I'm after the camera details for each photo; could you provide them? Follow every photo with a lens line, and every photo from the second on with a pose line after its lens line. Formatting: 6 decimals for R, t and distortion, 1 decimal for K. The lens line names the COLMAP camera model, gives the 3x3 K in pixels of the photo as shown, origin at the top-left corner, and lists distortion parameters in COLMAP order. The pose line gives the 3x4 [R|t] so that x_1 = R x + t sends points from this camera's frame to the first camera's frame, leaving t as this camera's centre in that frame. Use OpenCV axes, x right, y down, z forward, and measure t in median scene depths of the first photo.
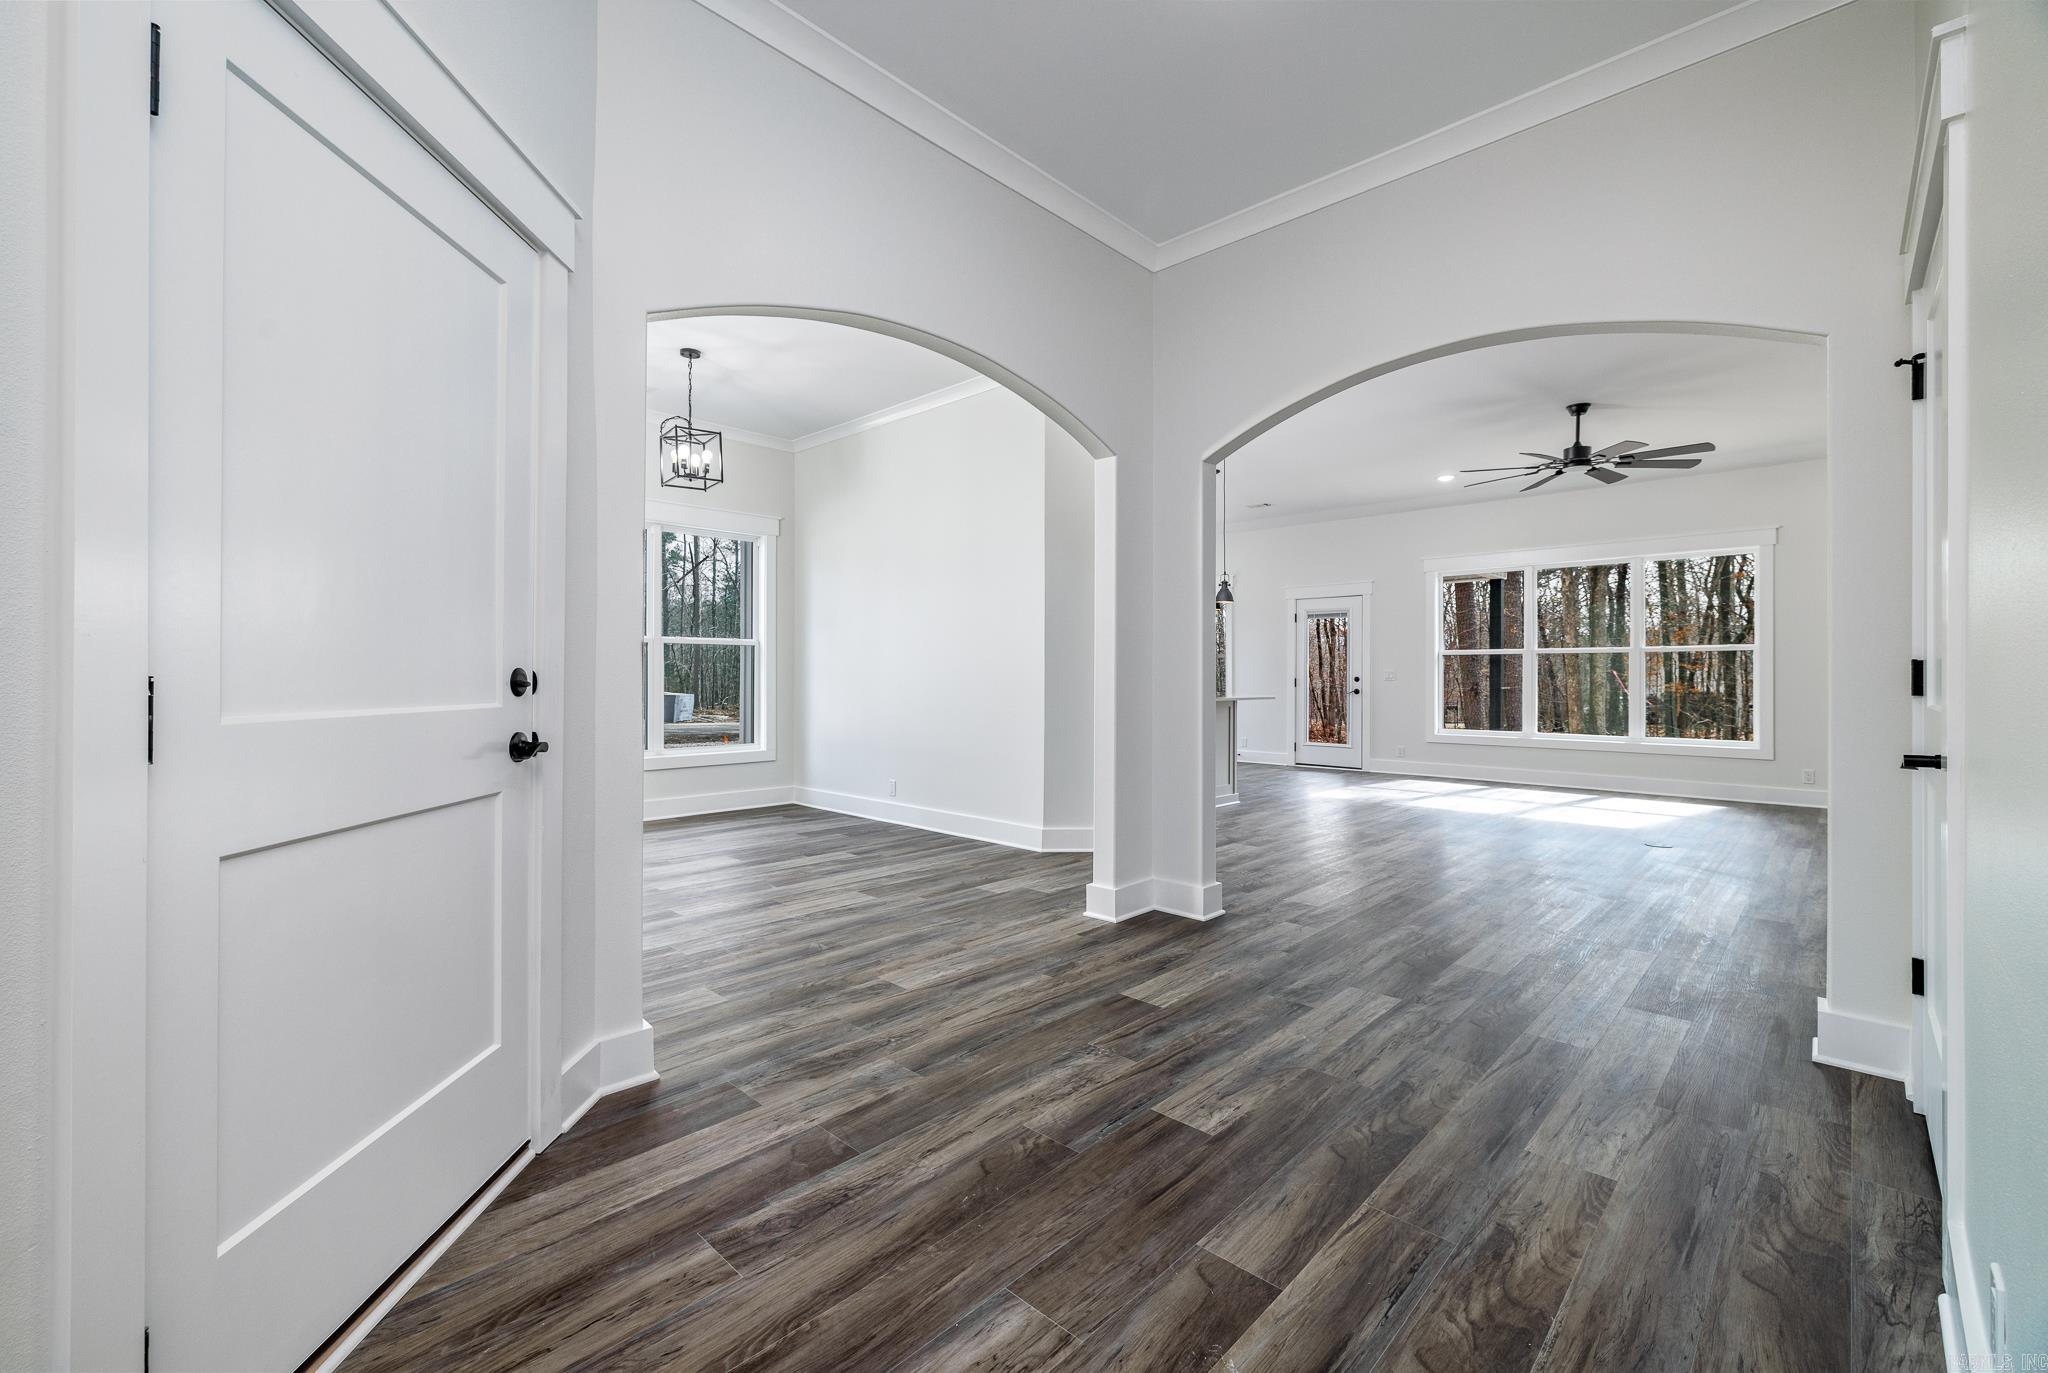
lens RADIAL K [[855.4, 0, 999.0], [0, 855.4, 673.6], [0, 0, 1]] dist [0.011584, 0.000019]
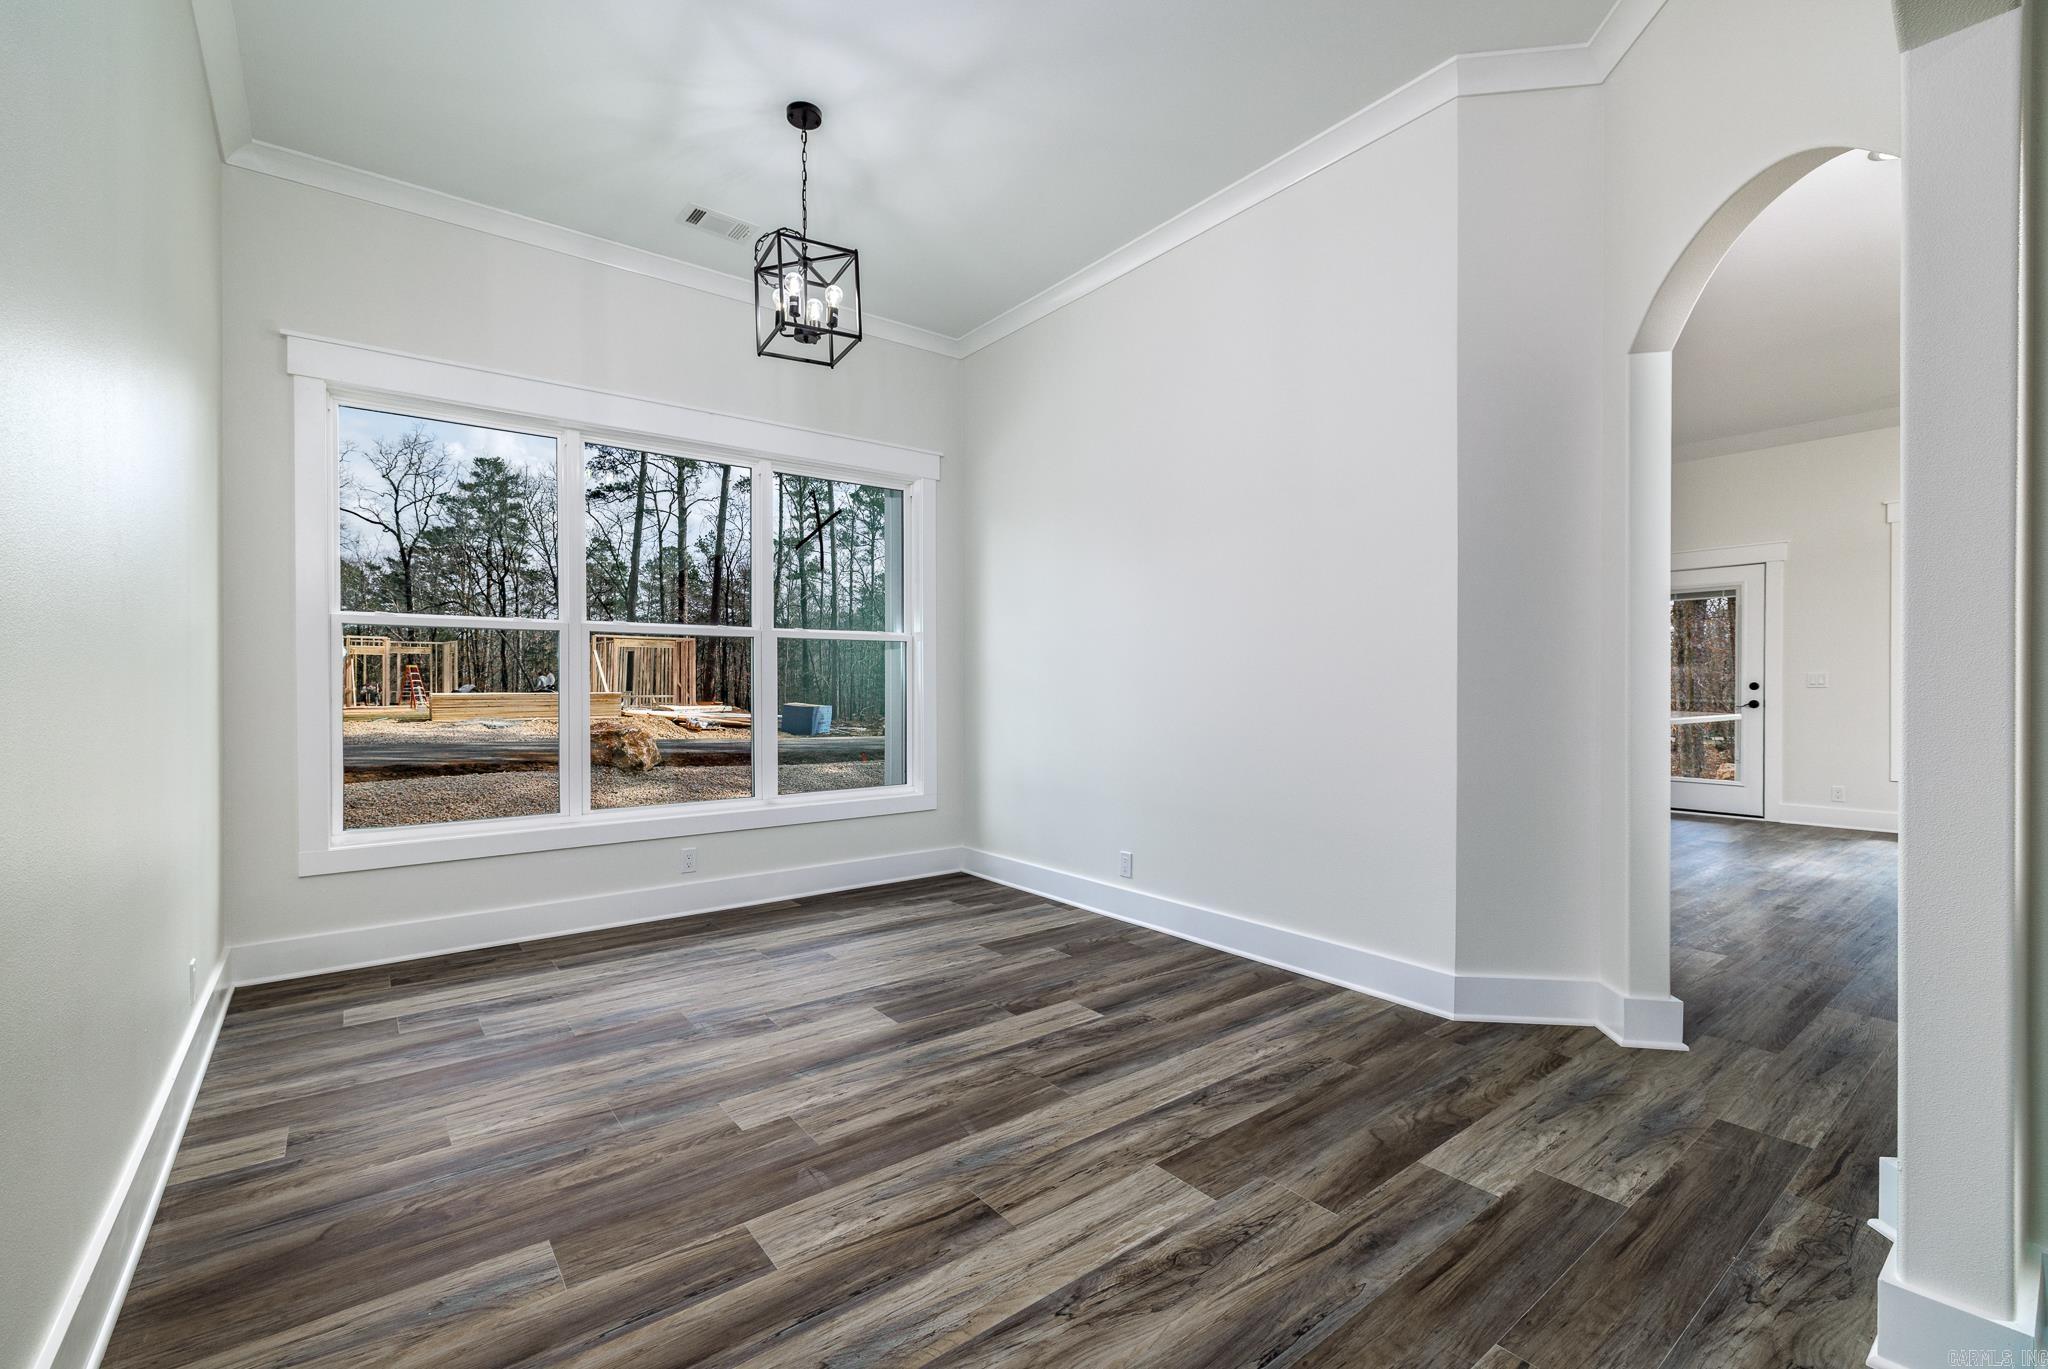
lens RADIAL K [[880.1, 0, 1024.0], [0, 880.1, 684.5], [0, 0, 1]] dist [-0.000758, -0.000066]
pose [[0.991815, -0.005614, -0.127557, -0.107359], [0.005825, 0.999982, 0.001279, 0.001513], [0.127548, -0.002012, 0.991830, 0.330325]]
